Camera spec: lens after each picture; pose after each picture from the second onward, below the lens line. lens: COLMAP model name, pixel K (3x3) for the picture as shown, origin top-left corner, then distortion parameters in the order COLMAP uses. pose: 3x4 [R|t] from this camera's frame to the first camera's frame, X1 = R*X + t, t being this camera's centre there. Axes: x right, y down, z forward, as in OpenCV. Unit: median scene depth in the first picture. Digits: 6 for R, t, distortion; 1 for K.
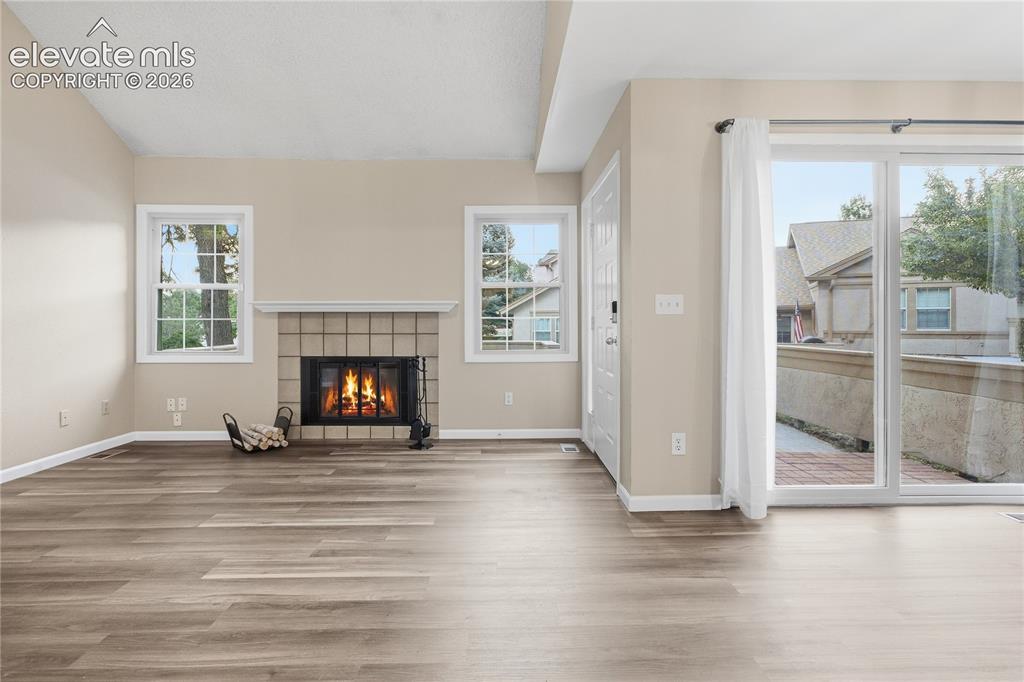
lens RADIAL K [[511.3, 0, 518.2], [0, 511.3, 323.7], [0, 0, 1]] dist [-0.006049, 0.005954]
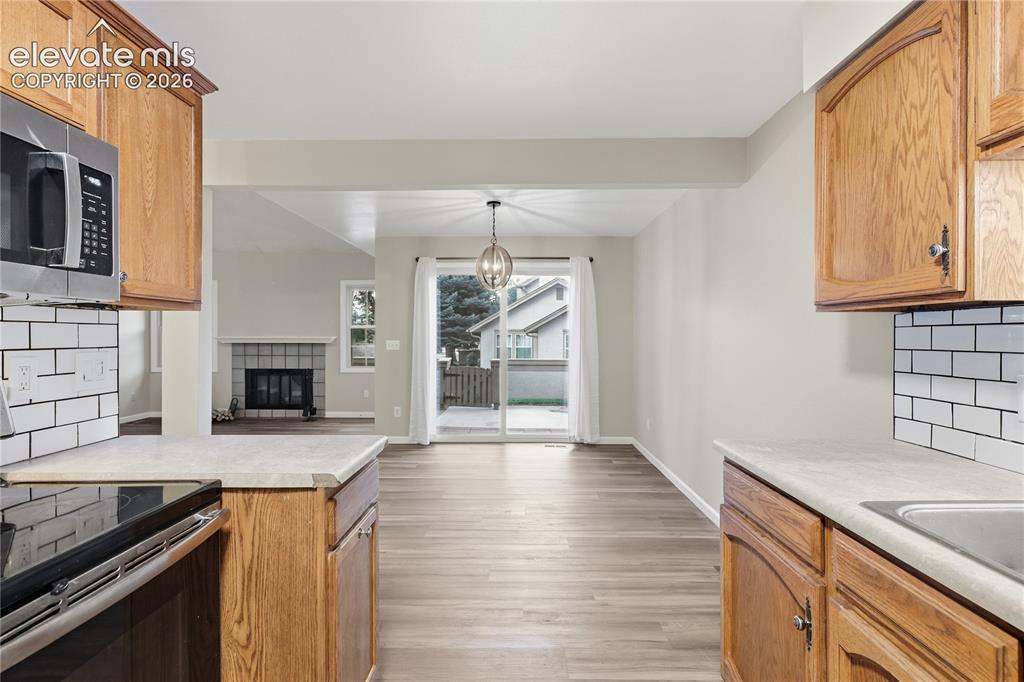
lens RADIAL K [[504.1, 0, 520.0], [0, 504.1, 338.1], [0, 0, 1]] dist [0.005496, 0.000267]
pose [[0.999513, 0.002038, -0.031128, 0.546557], [-0.001898, 0.999988, 0.004538, -0.048432], [0.031137, -0.004477, 0.999505, -0.660214]]
